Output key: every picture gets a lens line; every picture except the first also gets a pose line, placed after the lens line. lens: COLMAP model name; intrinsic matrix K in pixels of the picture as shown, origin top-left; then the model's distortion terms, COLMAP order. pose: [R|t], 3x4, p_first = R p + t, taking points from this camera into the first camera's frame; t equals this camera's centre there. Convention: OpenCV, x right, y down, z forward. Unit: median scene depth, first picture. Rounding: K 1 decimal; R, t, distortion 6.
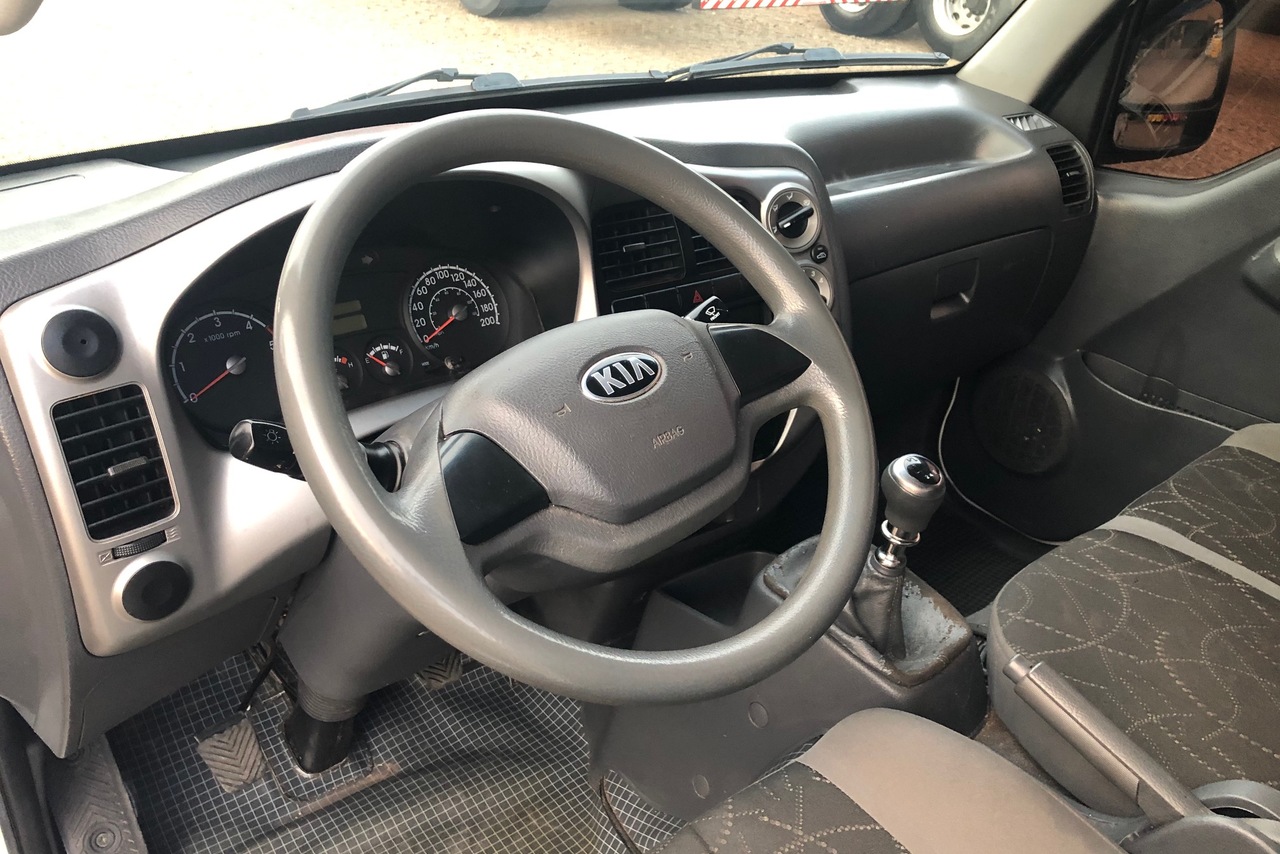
lens RADIAL K [[1033.3, 0, 635.7], [0, 1033.3, 428.7], [0, 0, 1]] dist [0.002486, 0.007024]
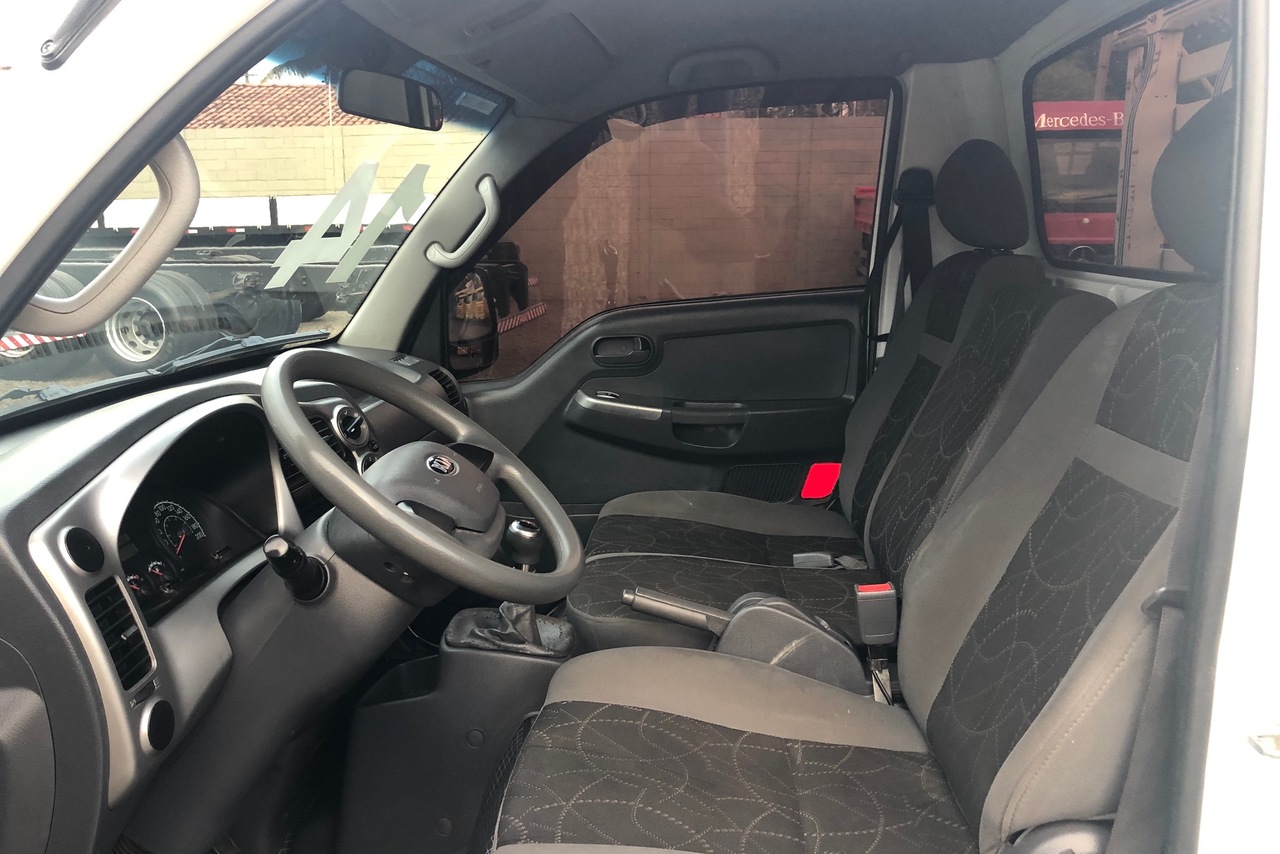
lens RADIAL K [[1033.3, 0, 635.7], [0, 1033.3, 428.7], [0, 0, 1]] dist [0.002486, 0.007024]
pose [[0.704677, -0.213960, 0.676499, -0.438799], [0.397807, 0.908637, -0.126996, 0.114410], [-0.587520, 0.358607, 0.725411, -0.232301]]
